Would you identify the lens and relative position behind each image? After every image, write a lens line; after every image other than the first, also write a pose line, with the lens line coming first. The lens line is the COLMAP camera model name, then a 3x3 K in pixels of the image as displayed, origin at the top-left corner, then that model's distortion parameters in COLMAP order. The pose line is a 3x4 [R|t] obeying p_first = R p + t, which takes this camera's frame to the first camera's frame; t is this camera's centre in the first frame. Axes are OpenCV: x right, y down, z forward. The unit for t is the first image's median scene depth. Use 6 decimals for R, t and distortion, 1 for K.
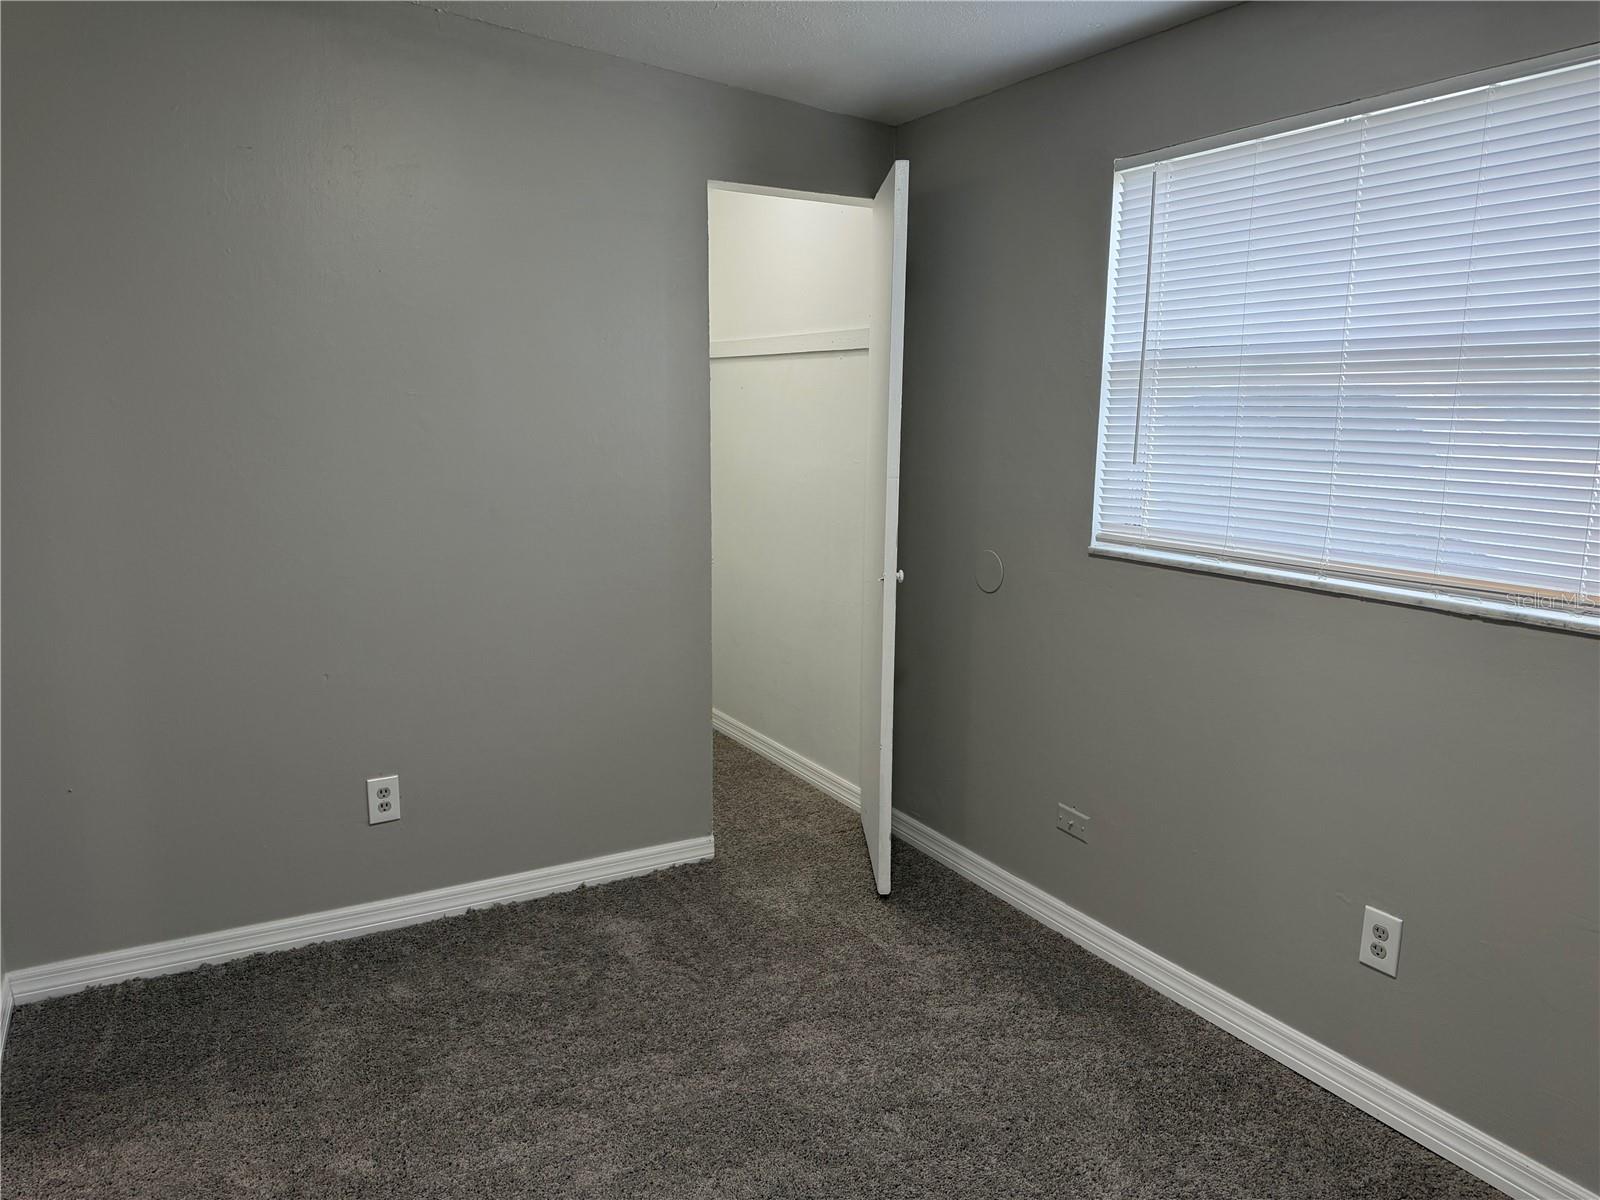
lens RADIAL K [[1125.9, 0, 800.0], [0, 1125.9, 600.0], [0, 0, 1]] dist [0.149130, -0.272312]
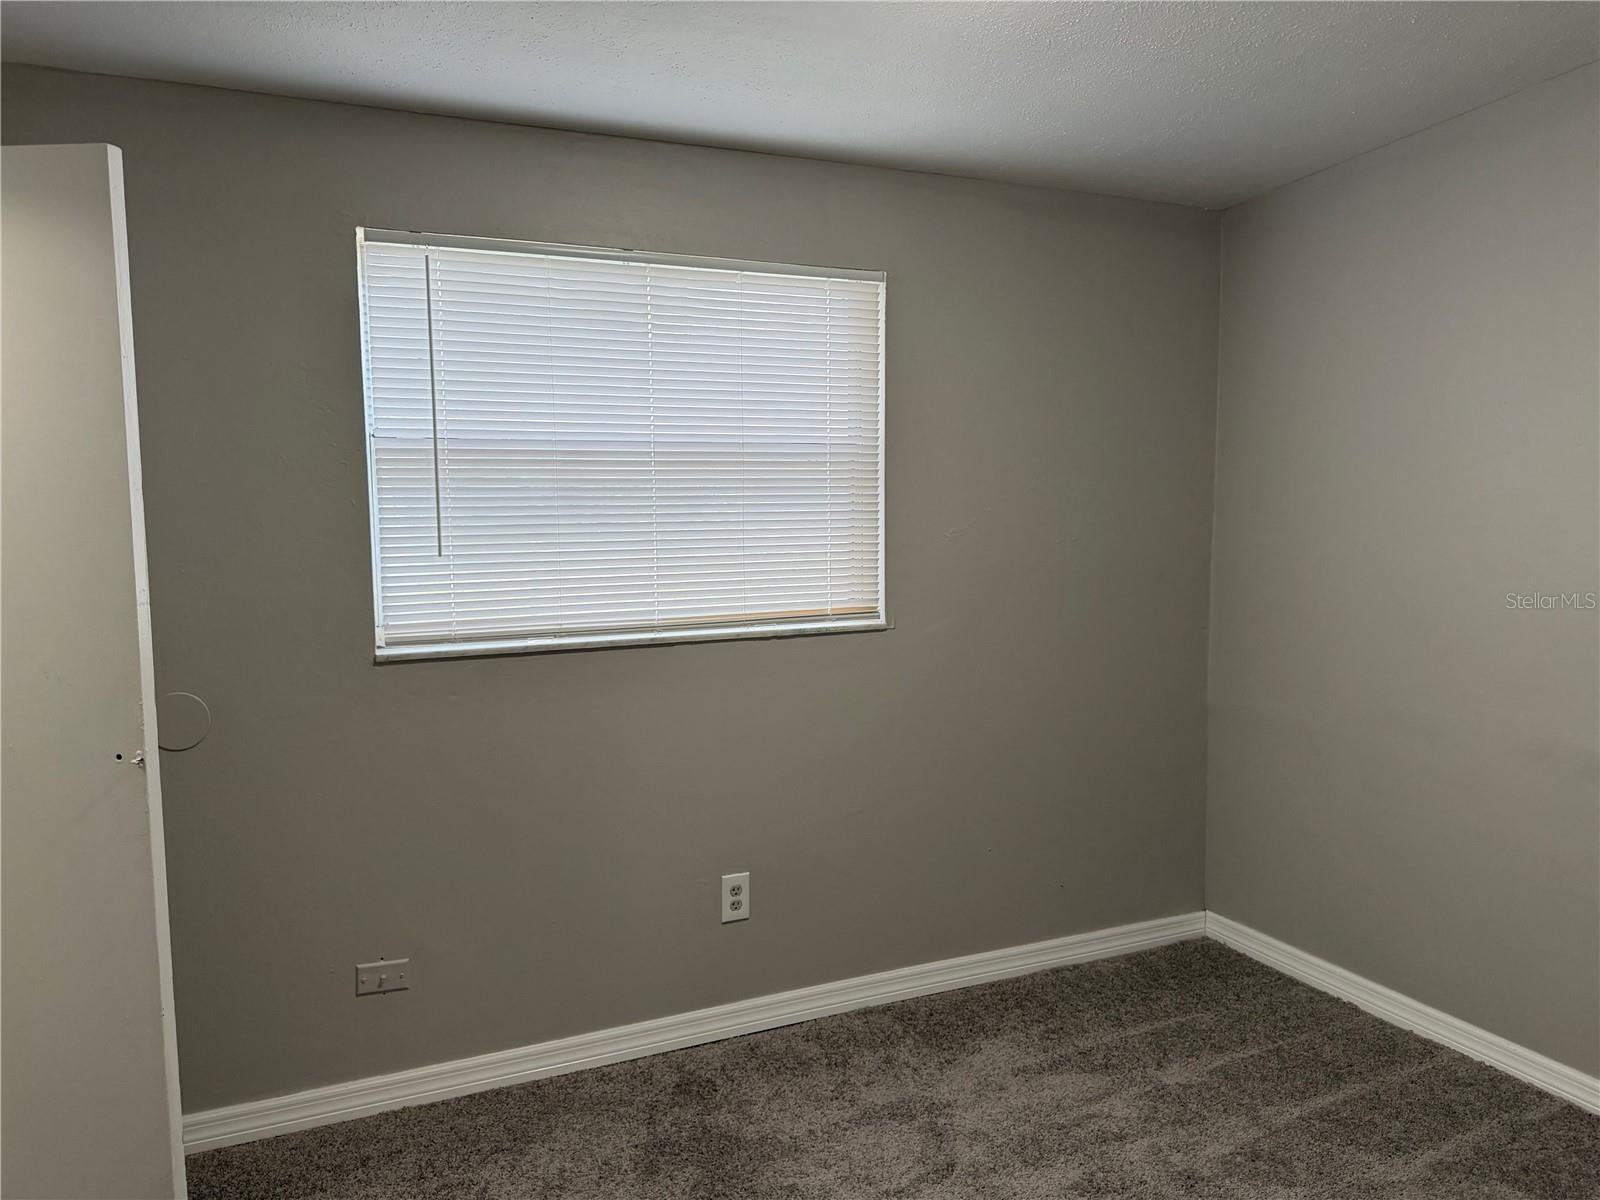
lens RADIAL K [[1125.9, 0, 800.0], [0, 1125.9, 600.0], [0, 0, 1]] dist [0.149130, -0.272312]
pose [[0.091668, -0.105948, 0.990137, -0.647377], [0.176105, 0.980376, 0.088600, -0.121020], [-0.980094, 0.166247, 0.108527, 0.641739]]
